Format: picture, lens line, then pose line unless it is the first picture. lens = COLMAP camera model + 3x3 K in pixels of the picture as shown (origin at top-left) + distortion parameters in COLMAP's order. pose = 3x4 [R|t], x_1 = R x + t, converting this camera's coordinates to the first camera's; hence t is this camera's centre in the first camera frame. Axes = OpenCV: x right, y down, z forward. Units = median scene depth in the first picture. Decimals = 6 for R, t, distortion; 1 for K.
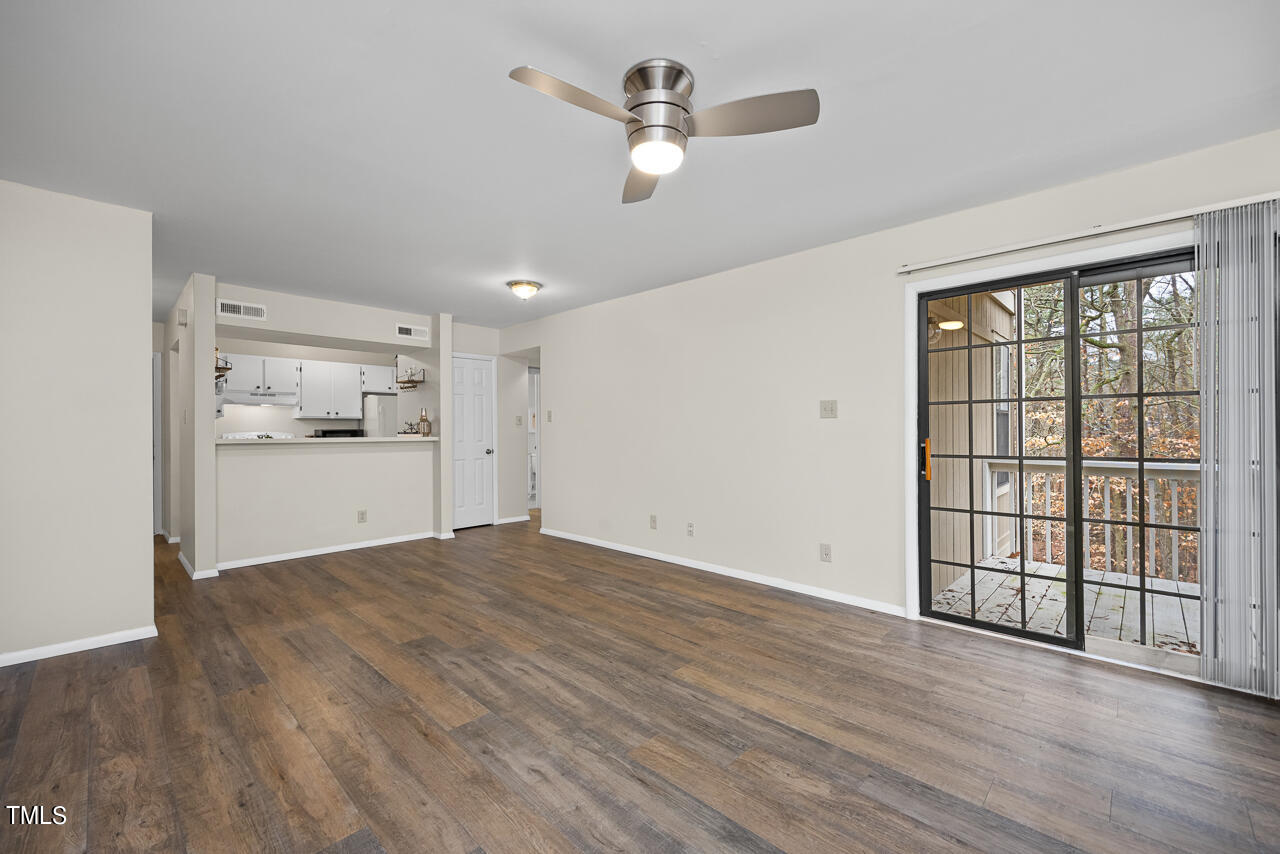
lens RADIAL K [[521.7, 0, 640.0], [0, 521.7, 427.0], [0, 0, 1]] dist [-0.000480, -0.000083]
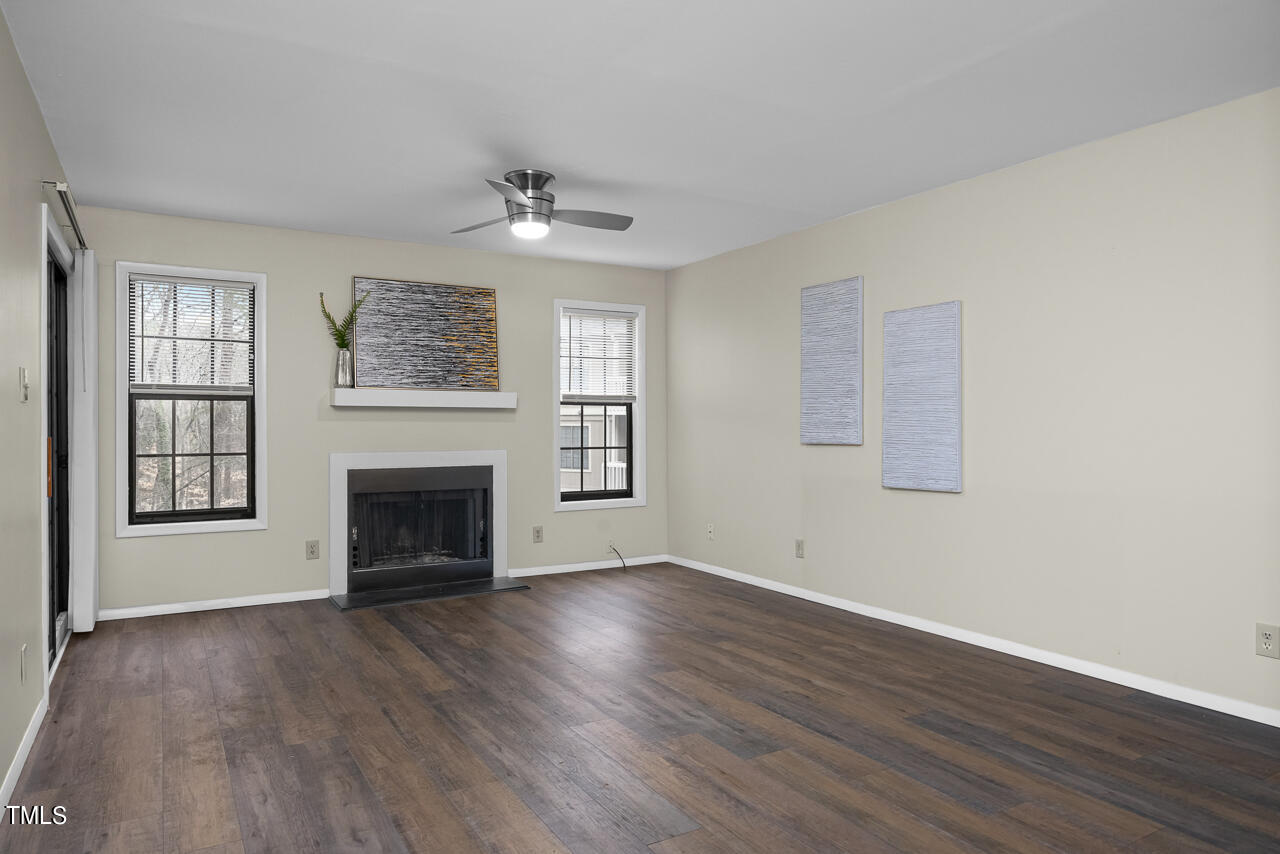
lens RADIAL K [[816.9, 0, 640.0], [0, 816.9, 427.0], [0, 0, 1]] dist [-0.000469, -0.000144]
pose [[-0.963112, 0.006285, 0.269026, -0.617069], [0.006238, 0.999980, -0.001028, 0.015293], [-0.269027, 0.000688, -0.963132, 2.227699]]
